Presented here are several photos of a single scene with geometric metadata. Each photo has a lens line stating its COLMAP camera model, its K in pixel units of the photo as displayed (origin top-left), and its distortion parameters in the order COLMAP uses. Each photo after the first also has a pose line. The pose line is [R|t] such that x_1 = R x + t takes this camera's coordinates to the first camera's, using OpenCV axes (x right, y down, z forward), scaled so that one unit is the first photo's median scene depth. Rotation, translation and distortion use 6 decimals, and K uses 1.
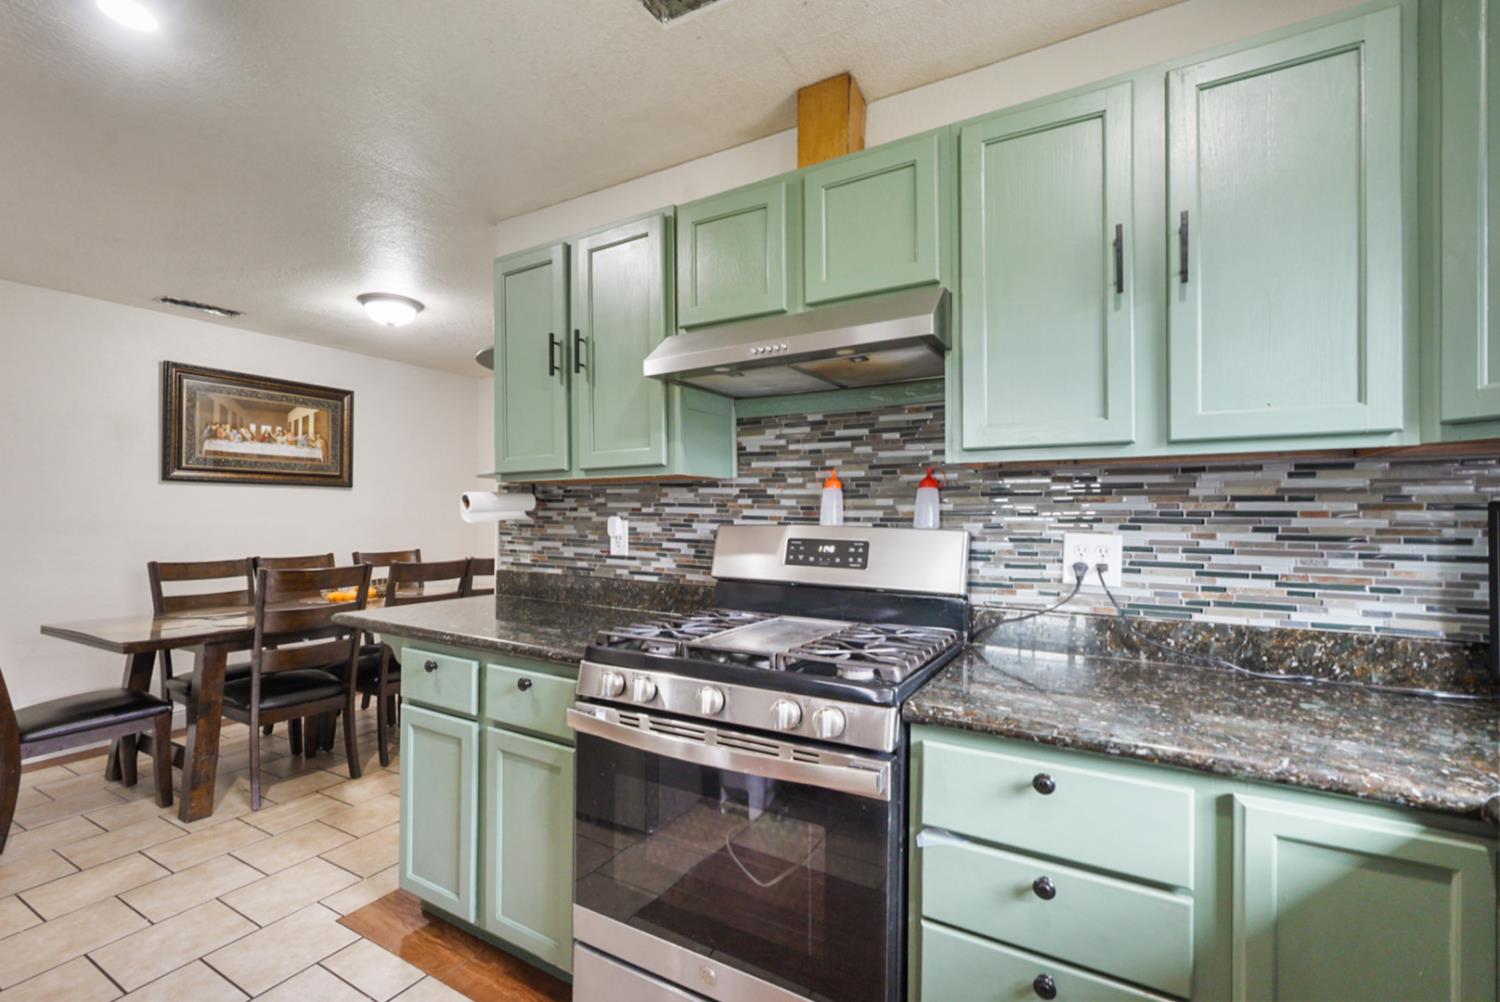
lens RADIAL K [[662.1, 0, 750.0], [0, 662.1, 501.0], [0, 0, 1]] dist [-0.008995, -0.000067]
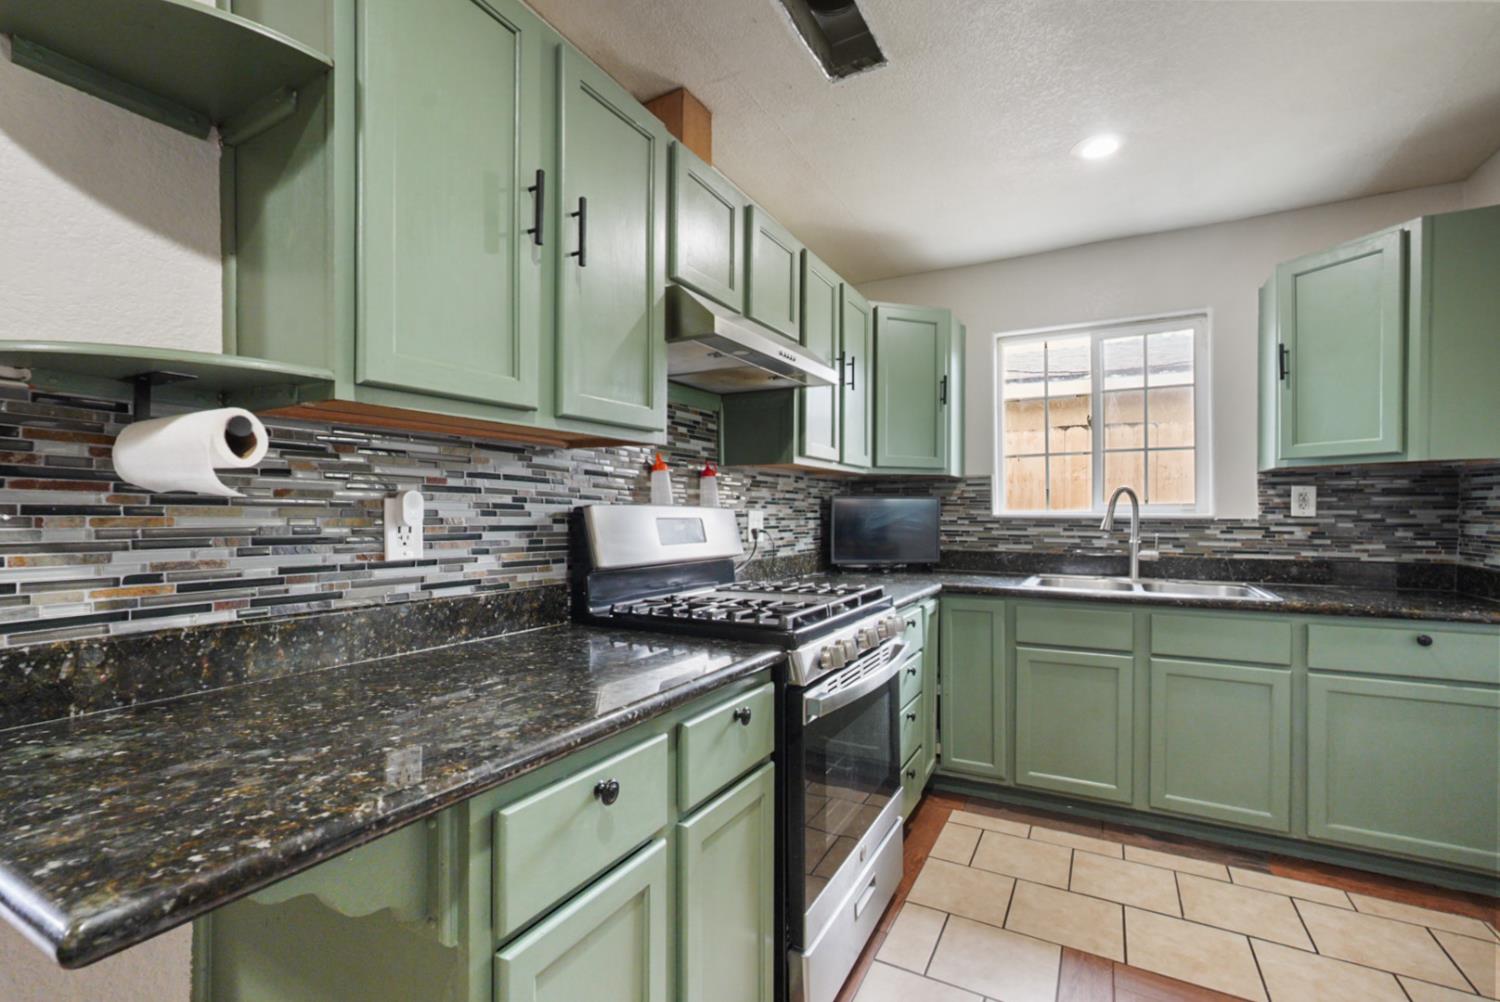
lens RADIAL K [[662.1, 0, 750.0], [0, 662.1, 501.0], [0, 0, 1]] dist [-0.008995, -0.000067]
pose [[-0.021778, 0.016322, 0.999630, -0.777965], [-0.016951, 0.999717, -0.016693, 0.036773], [-0.999619, -0.017308, -0.021495, 0.731459]]
